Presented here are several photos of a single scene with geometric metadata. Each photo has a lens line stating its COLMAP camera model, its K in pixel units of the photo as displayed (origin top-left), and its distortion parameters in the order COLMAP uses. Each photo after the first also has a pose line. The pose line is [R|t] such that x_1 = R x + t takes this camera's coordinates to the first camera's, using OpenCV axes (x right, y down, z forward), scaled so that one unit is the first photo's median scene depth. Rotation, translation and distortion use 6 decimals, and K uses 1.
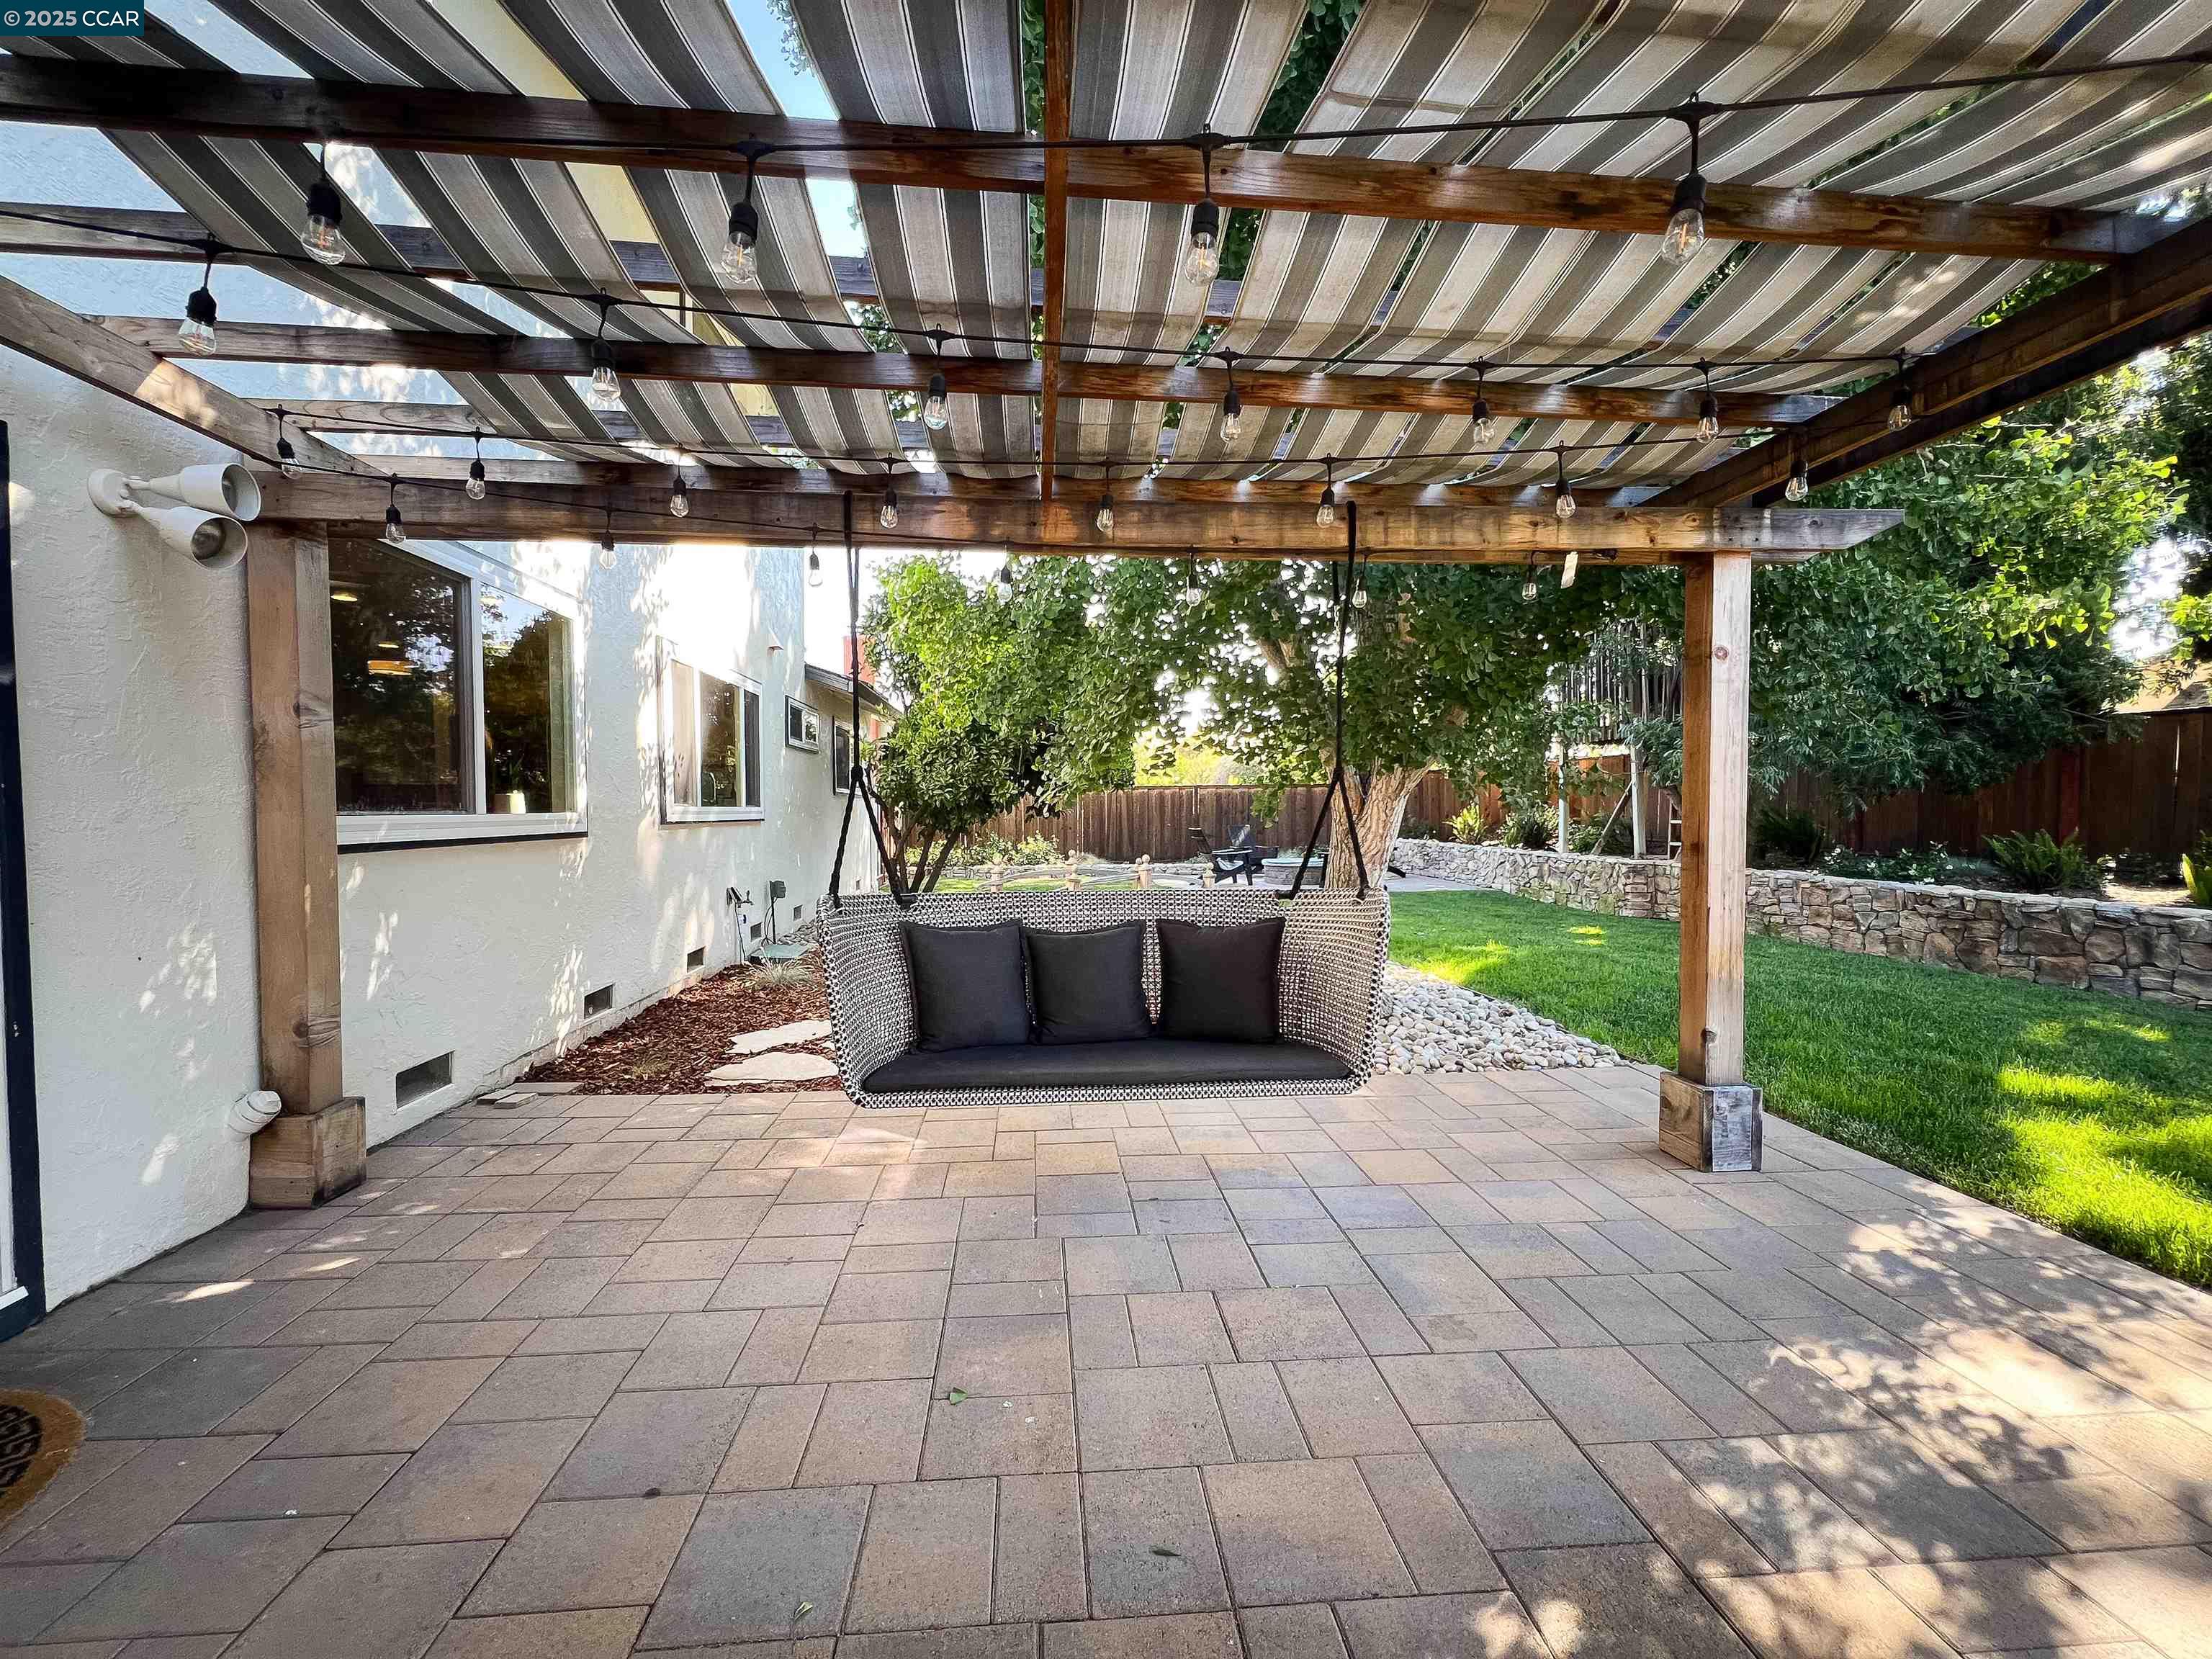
lens RADIAL K [[885.1, 0, 1095.8], [0, 885.1, 834.9], [0, 0, 1]] dist [-0.000332, 0.000190]
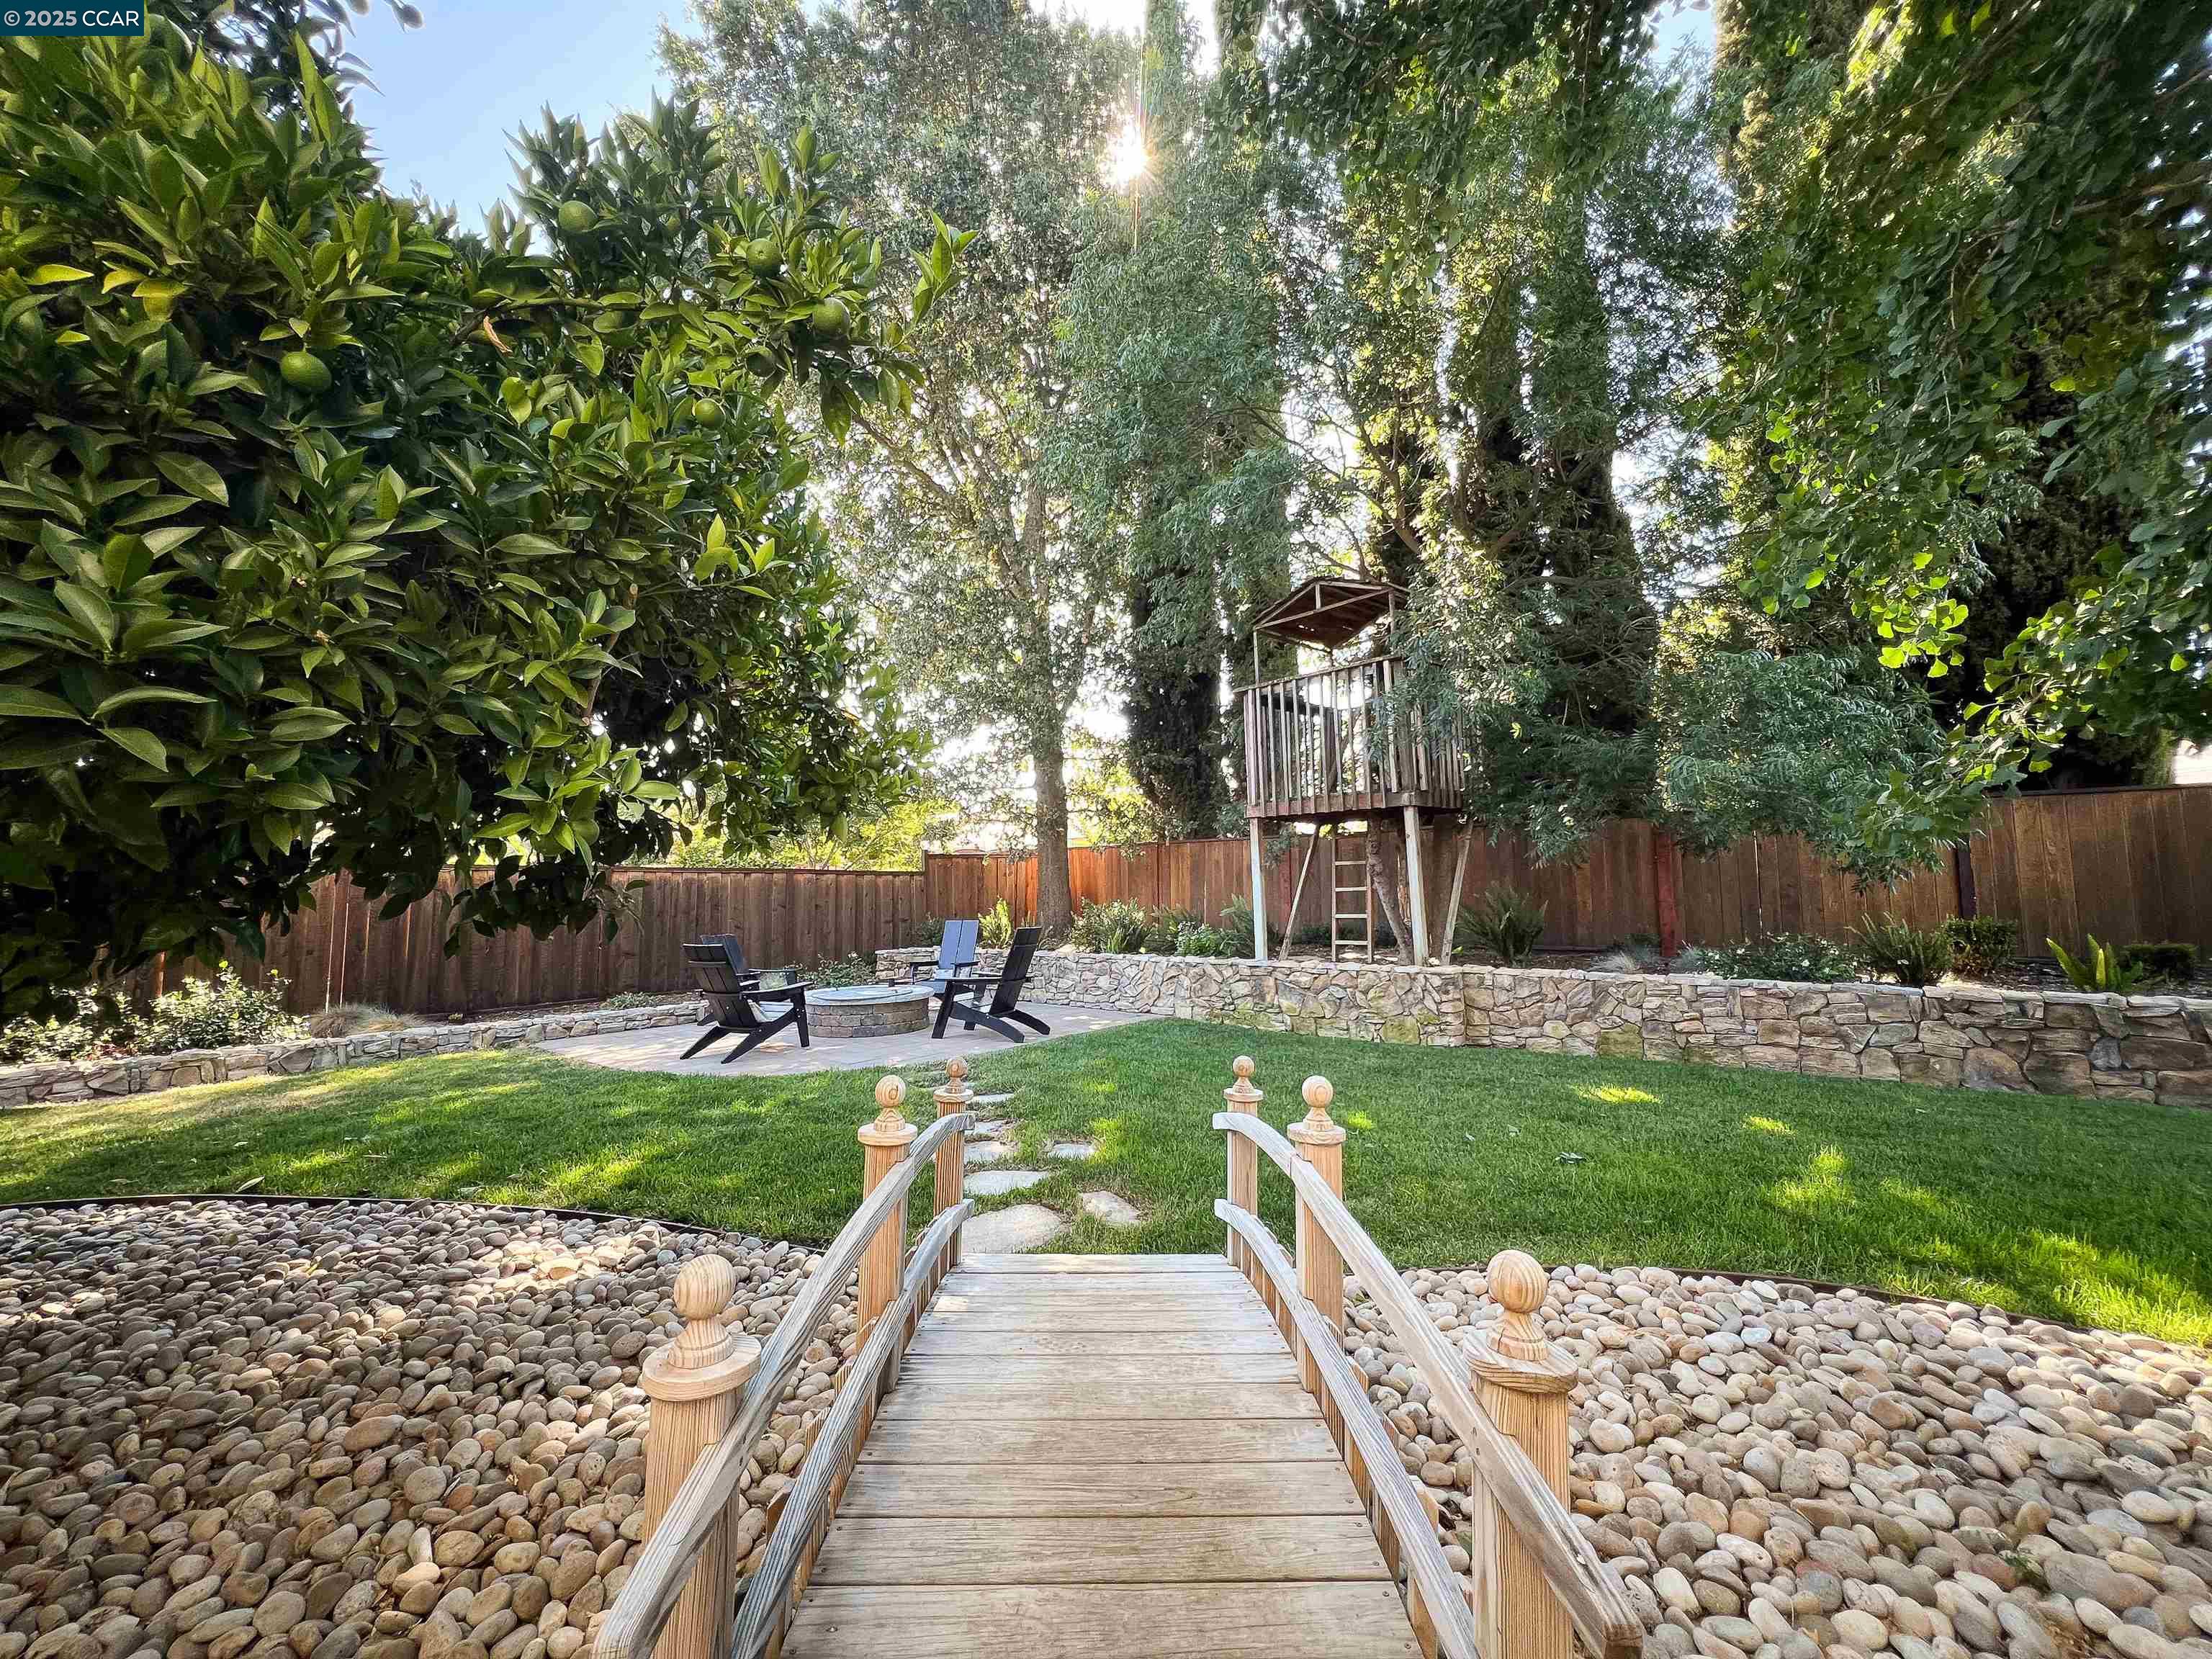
lens RADIAL K [[885.1, 0, 1097.9], [0, 885.1, 832.5], [0, 0, 1]] dist [-0.000332, 0.000190]
pose [[0.699881, 0.052301, 0.712342, -0.189229], [0.030239, 0.994252, -0.102709, -0.024517], [-0.713619, 0.093425, 0.694277, 0.971301]]
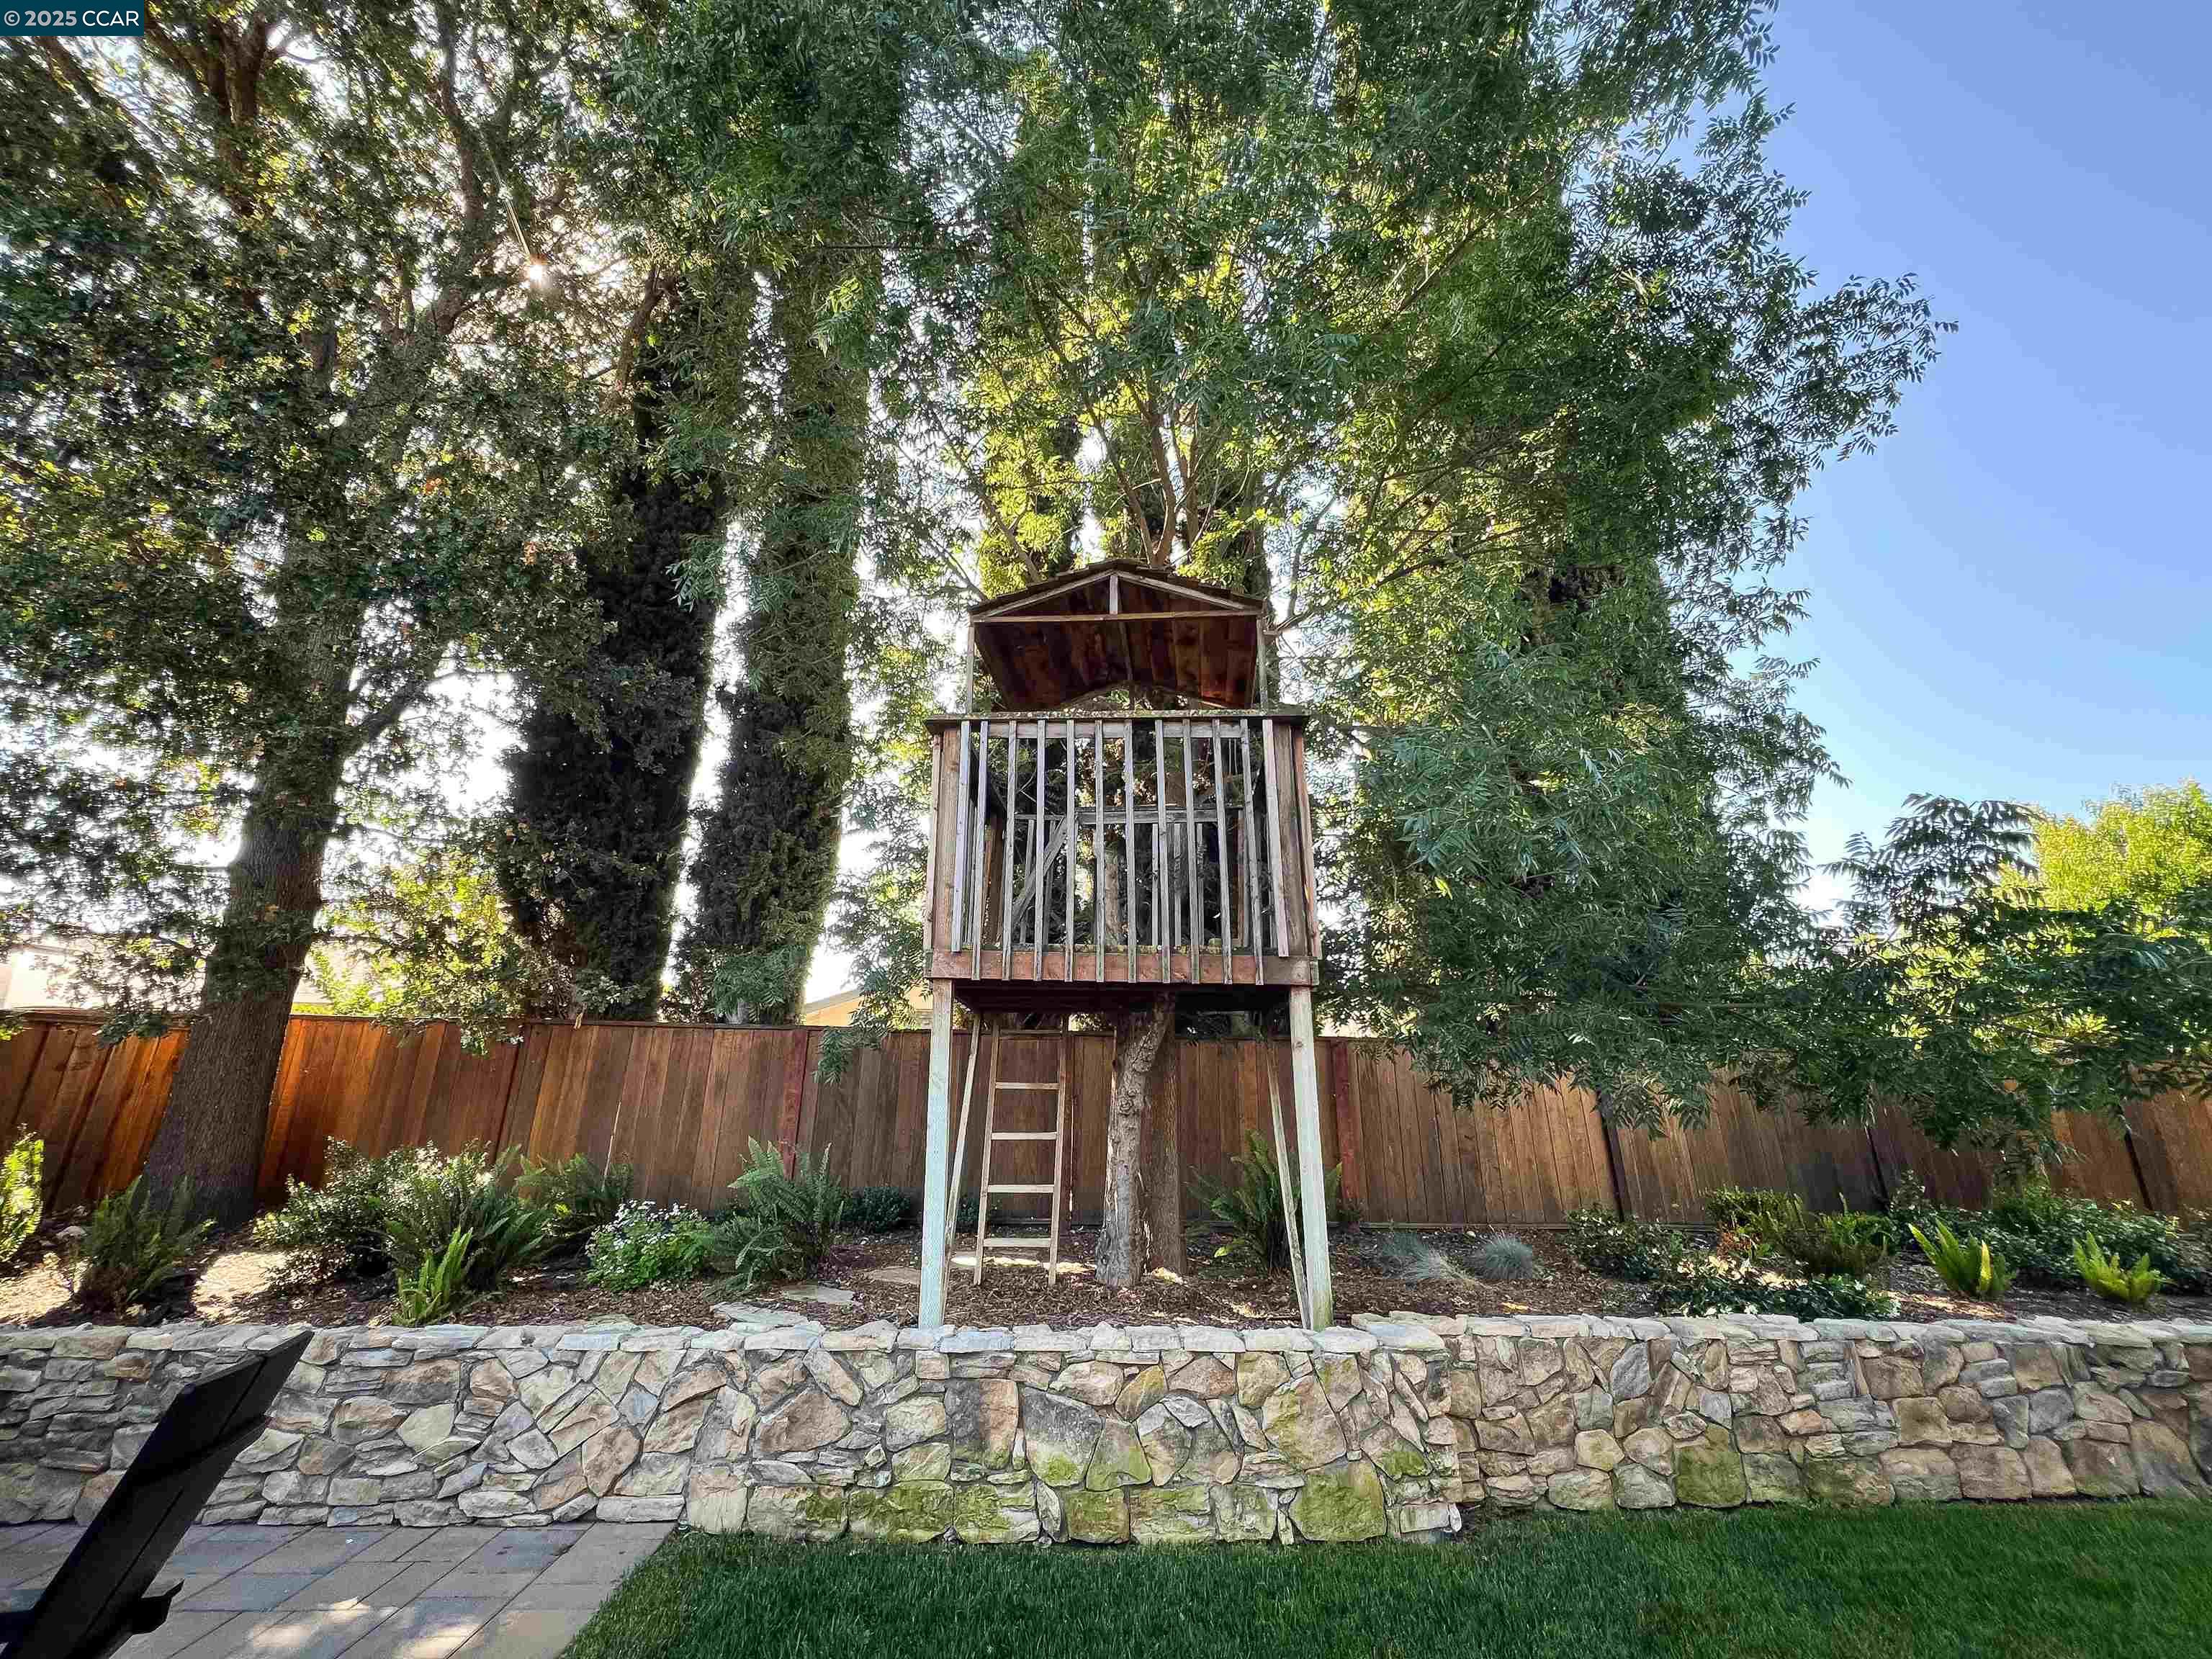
lens RADIAL K [[885.1, 0, 1096.9], [0, 885.1, 834.9], [0, 0, 1]] dist [-0.000332, 0.000190]
pose [[0.009420, 0.308096, 0.951309, 0.294871], [0.020059, 0.951101, -0.308227, -0.078790], [-0.999754, 0.021986, 0.002779, 1.602861]]
